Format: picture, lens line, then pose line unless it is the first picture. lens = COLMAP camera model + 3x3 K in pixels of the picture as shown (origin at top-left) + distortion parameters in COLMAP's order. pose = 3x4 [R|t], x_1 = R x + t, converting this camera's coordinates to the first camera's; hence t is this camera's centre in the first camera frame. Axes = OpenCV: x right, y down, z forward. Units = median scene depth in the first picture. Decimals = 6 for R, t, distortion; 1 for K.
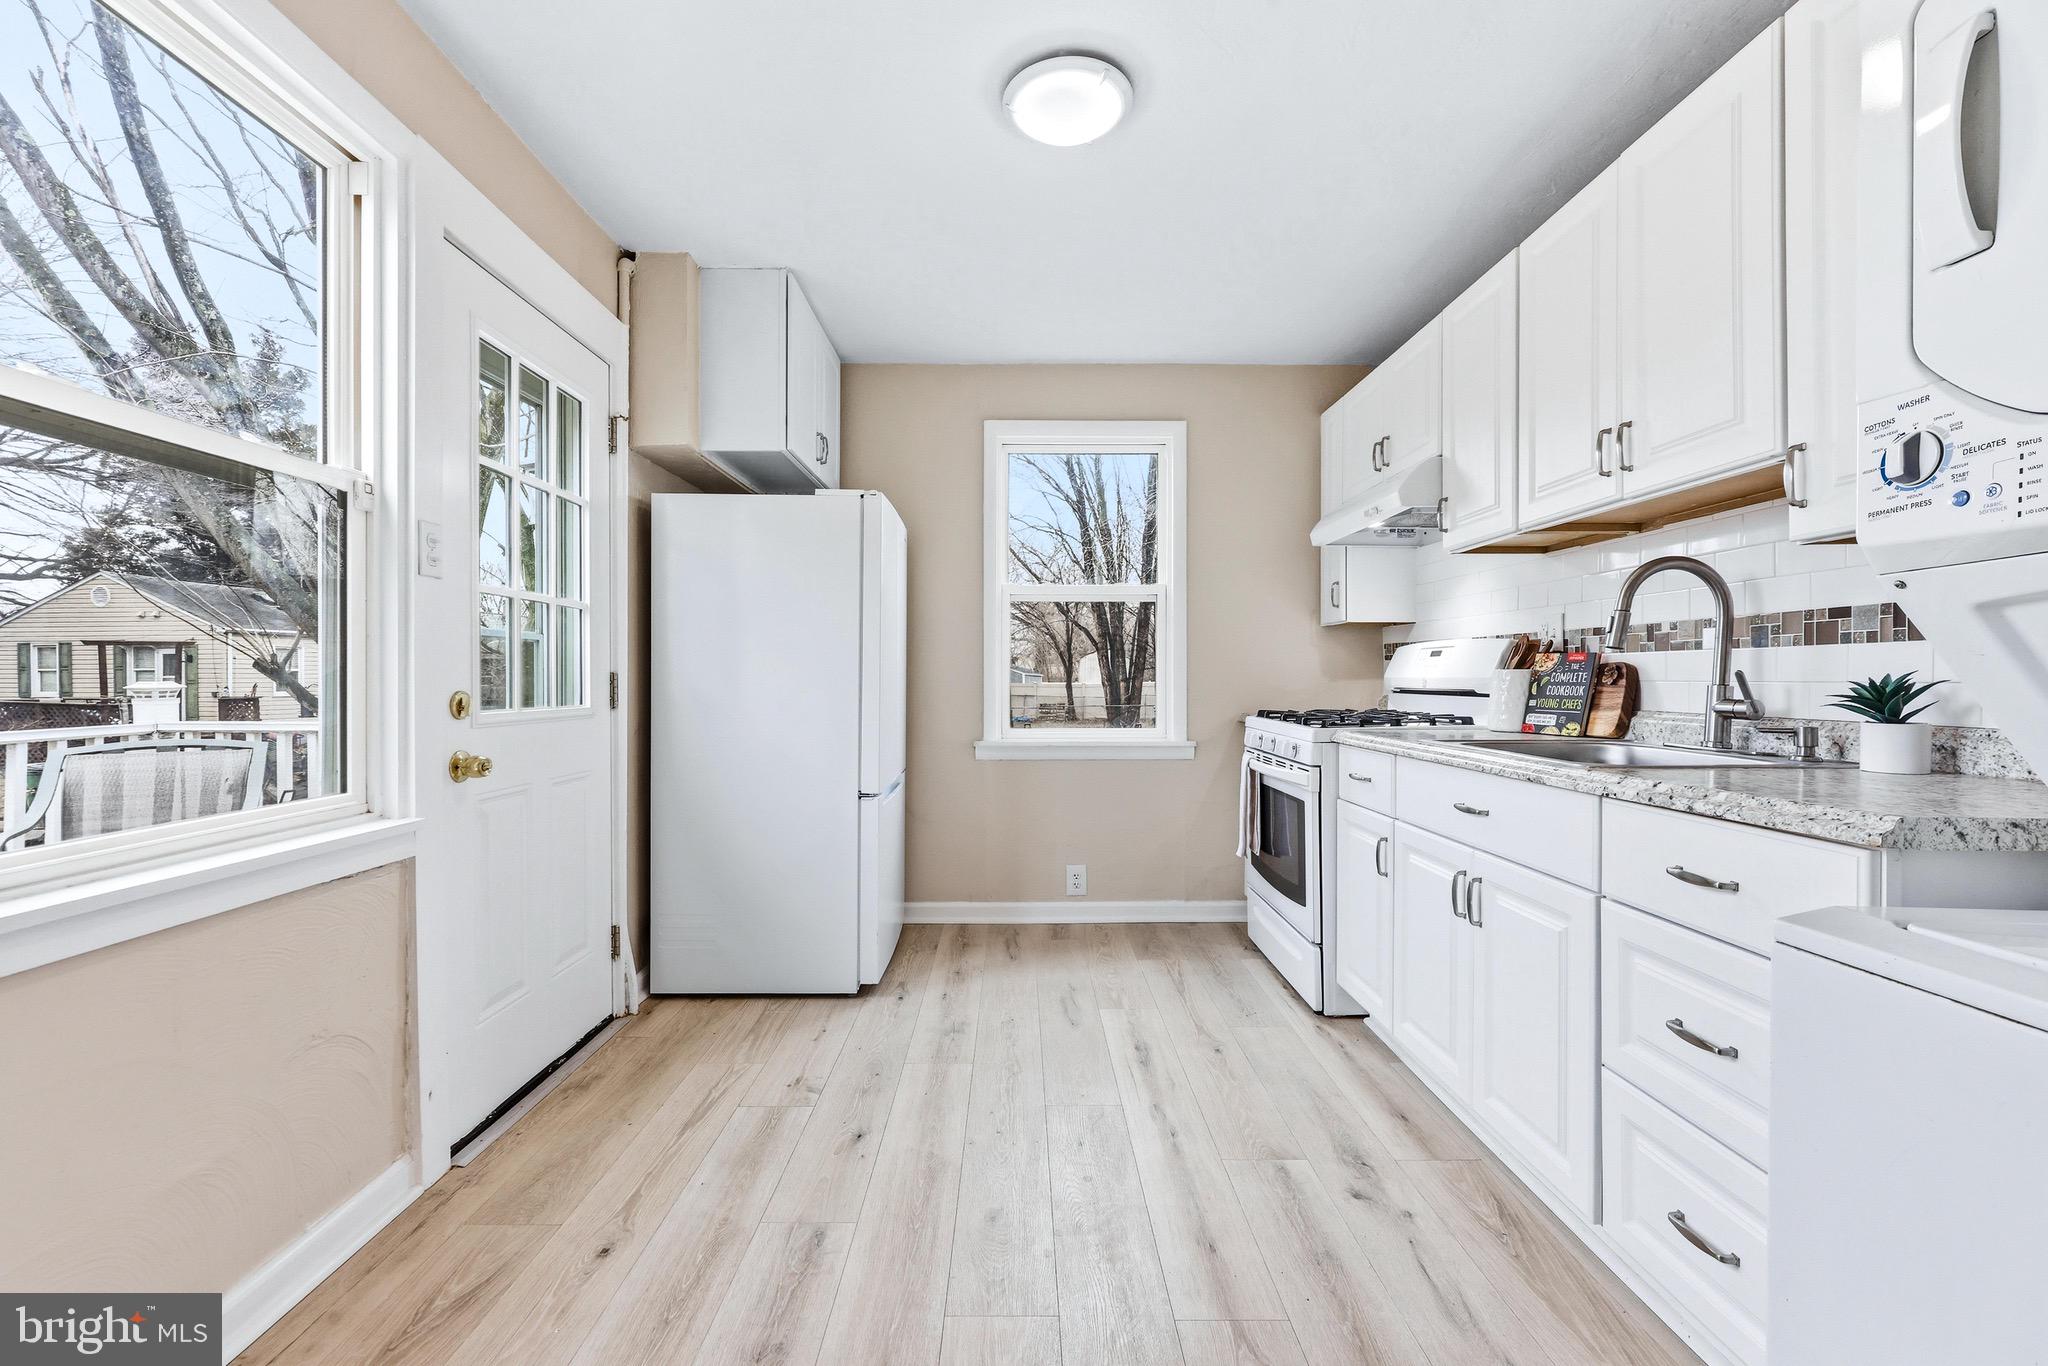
lens RADIAL K [[820.2, 0, 1027.1], [0, 820.2, 677.6], [0, 0, 1]] dist [0.001732, 0.000051]
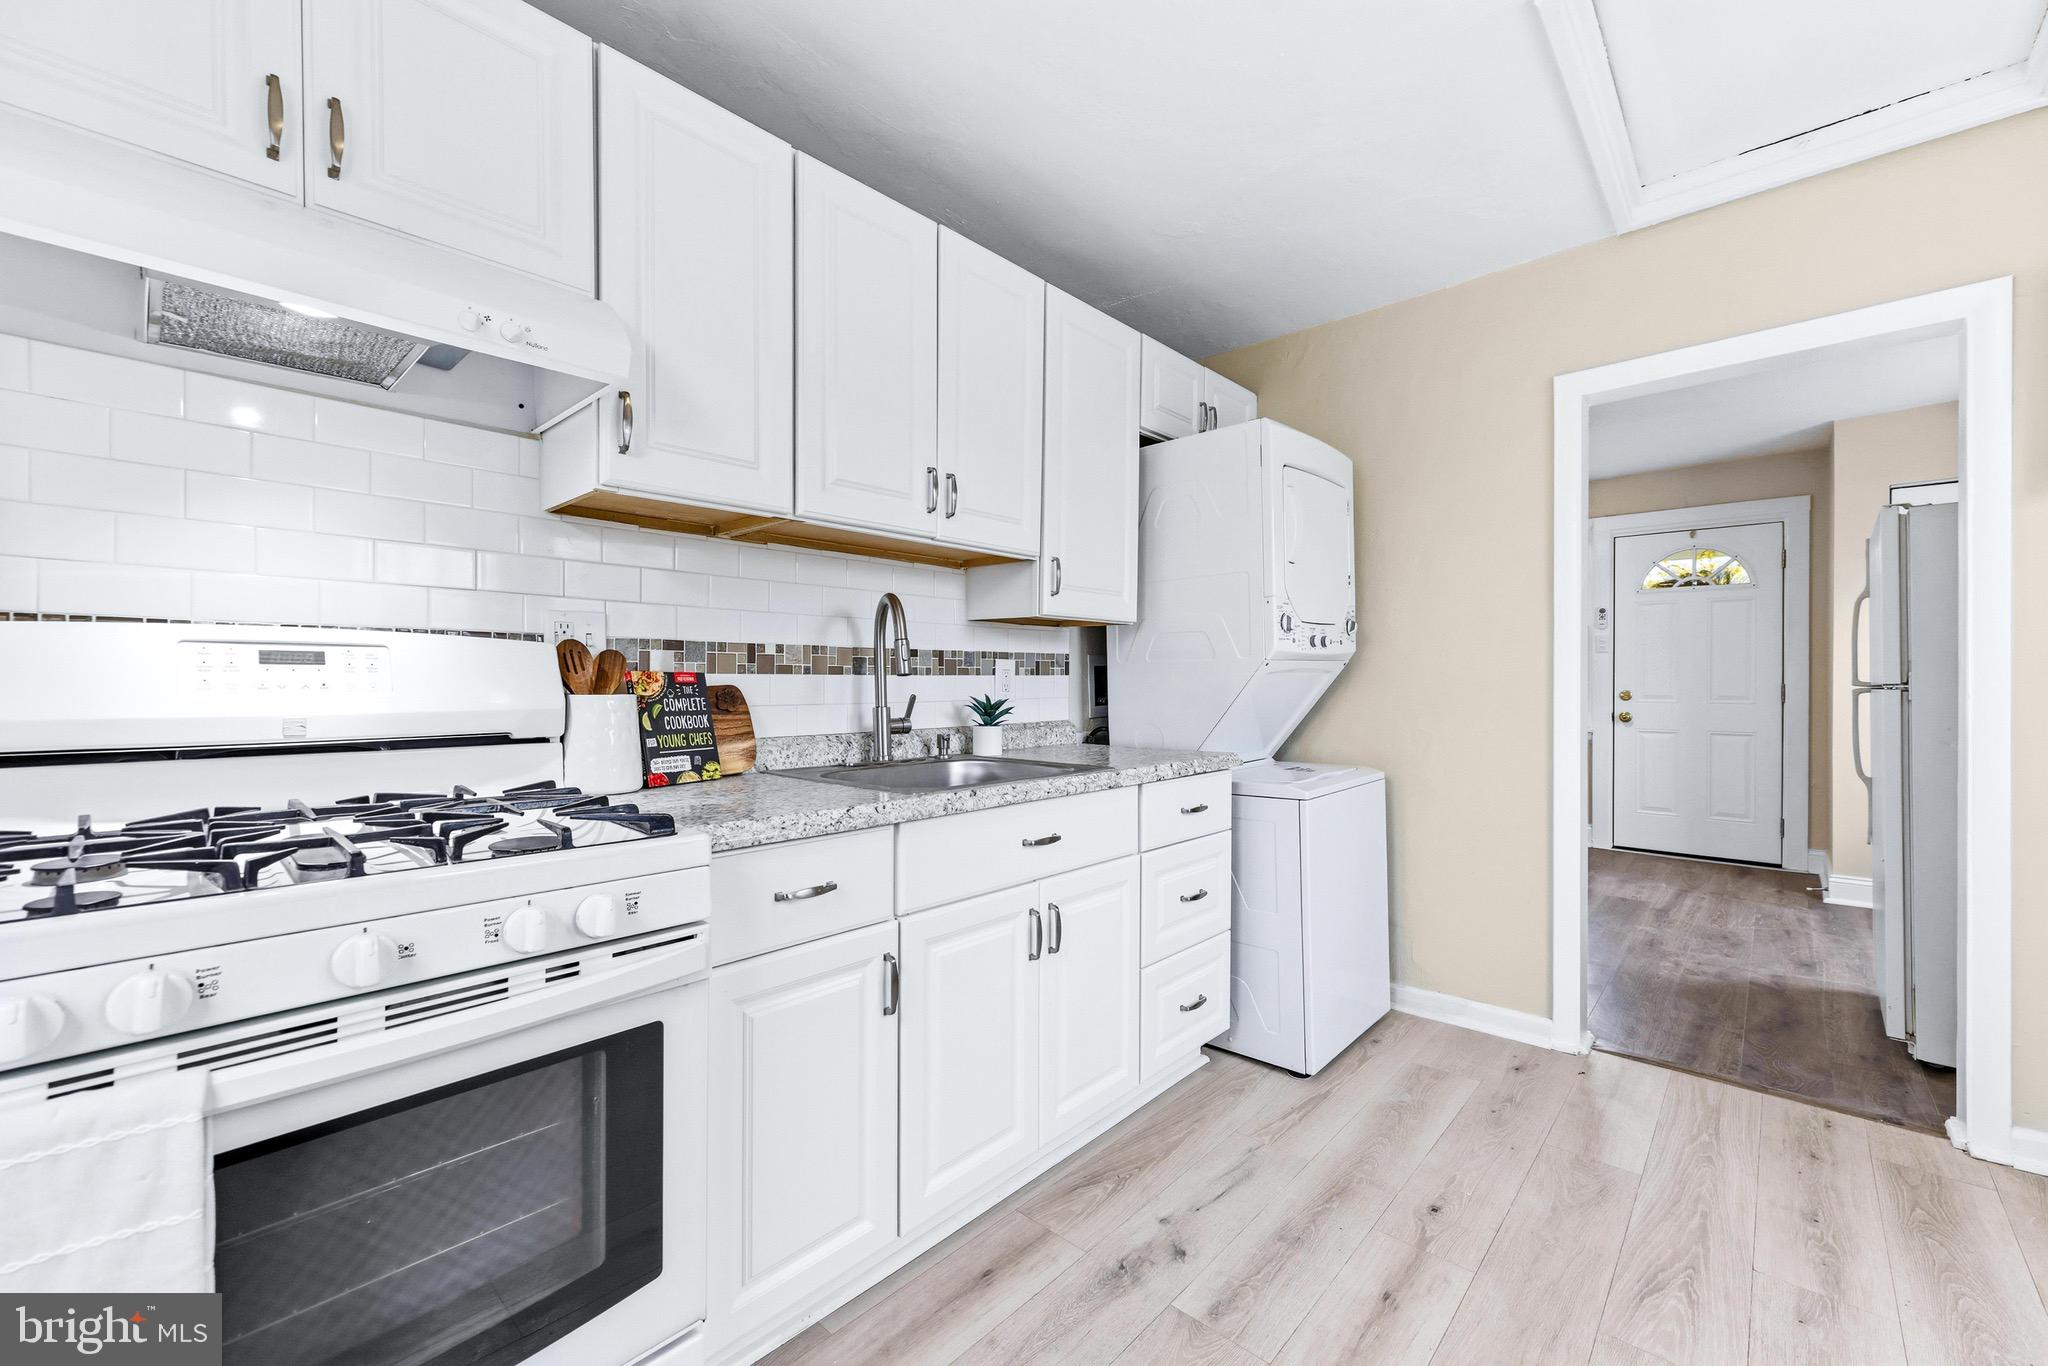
lens RADIAL K [[820.2, 0, 1027.1], [0, 820.2, 677.6], [0, 0, 1]] dist [0.001732, 0.000051]
pose [[-0.724984, -0.002629, 0.688760, -0.080359], [-0.002910, 0.999995, 0.000755, -0.023504], [-0.688759, -0.001457, -0.724989, 1.190662]]
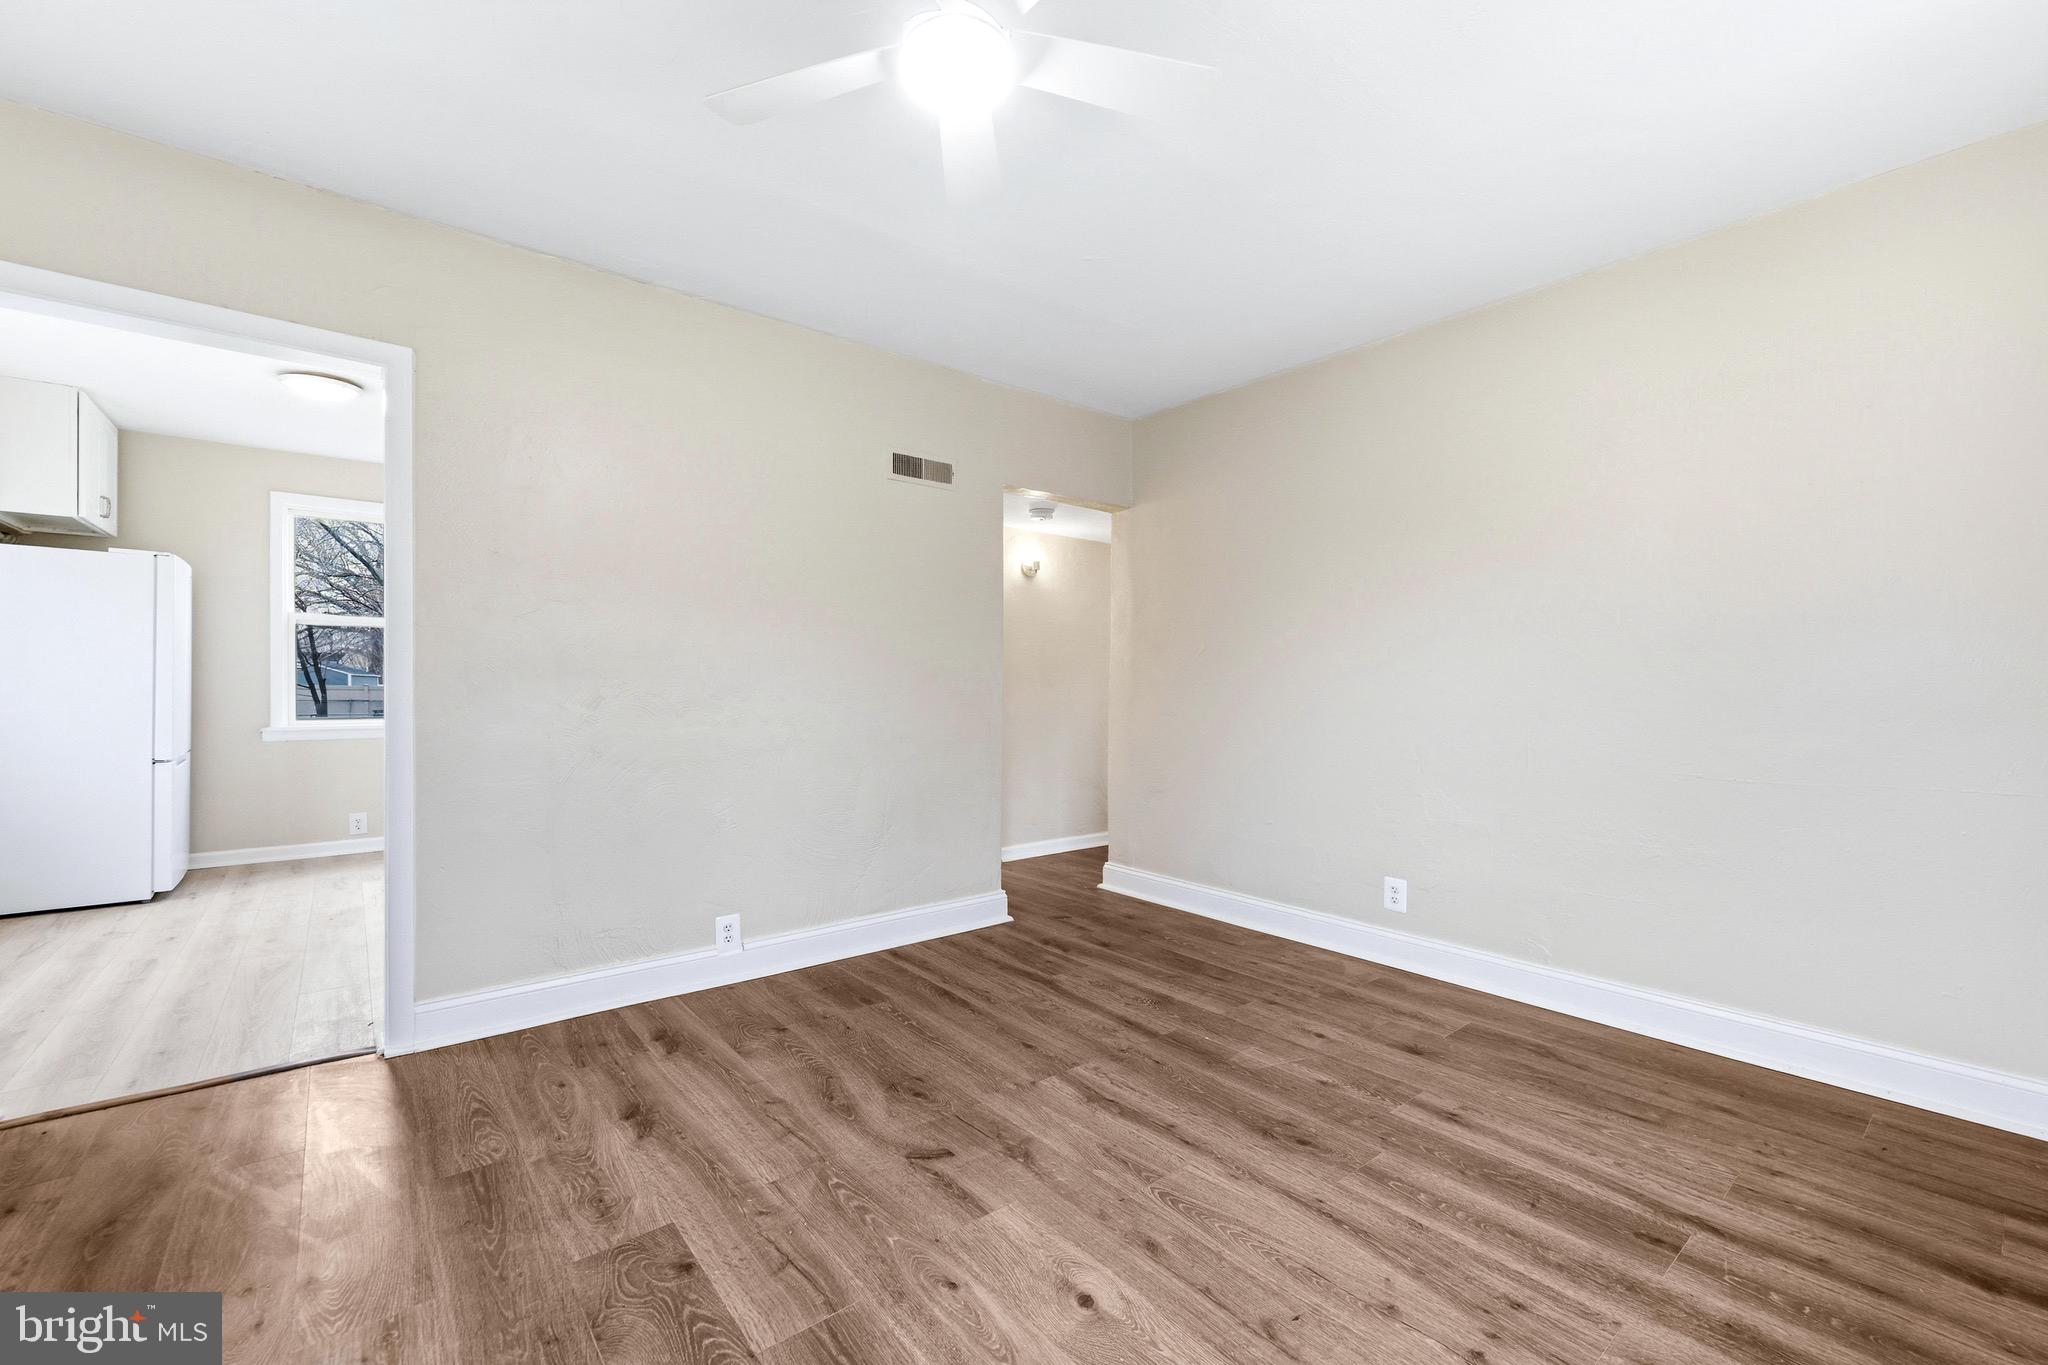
lens RADIAL K [[829.0, 0, 1017.9], [0, 829.0, 683.8], [0, 0, 1]] dist [-0.001327, -0.000075]
pose [[0.782844, -0.000818, 0.622217, 0.093112], [-0.002211, 0.999989, 0.004097, -0.004215], [-0.622214, -0.004583, 0.782834, -1.244736]]
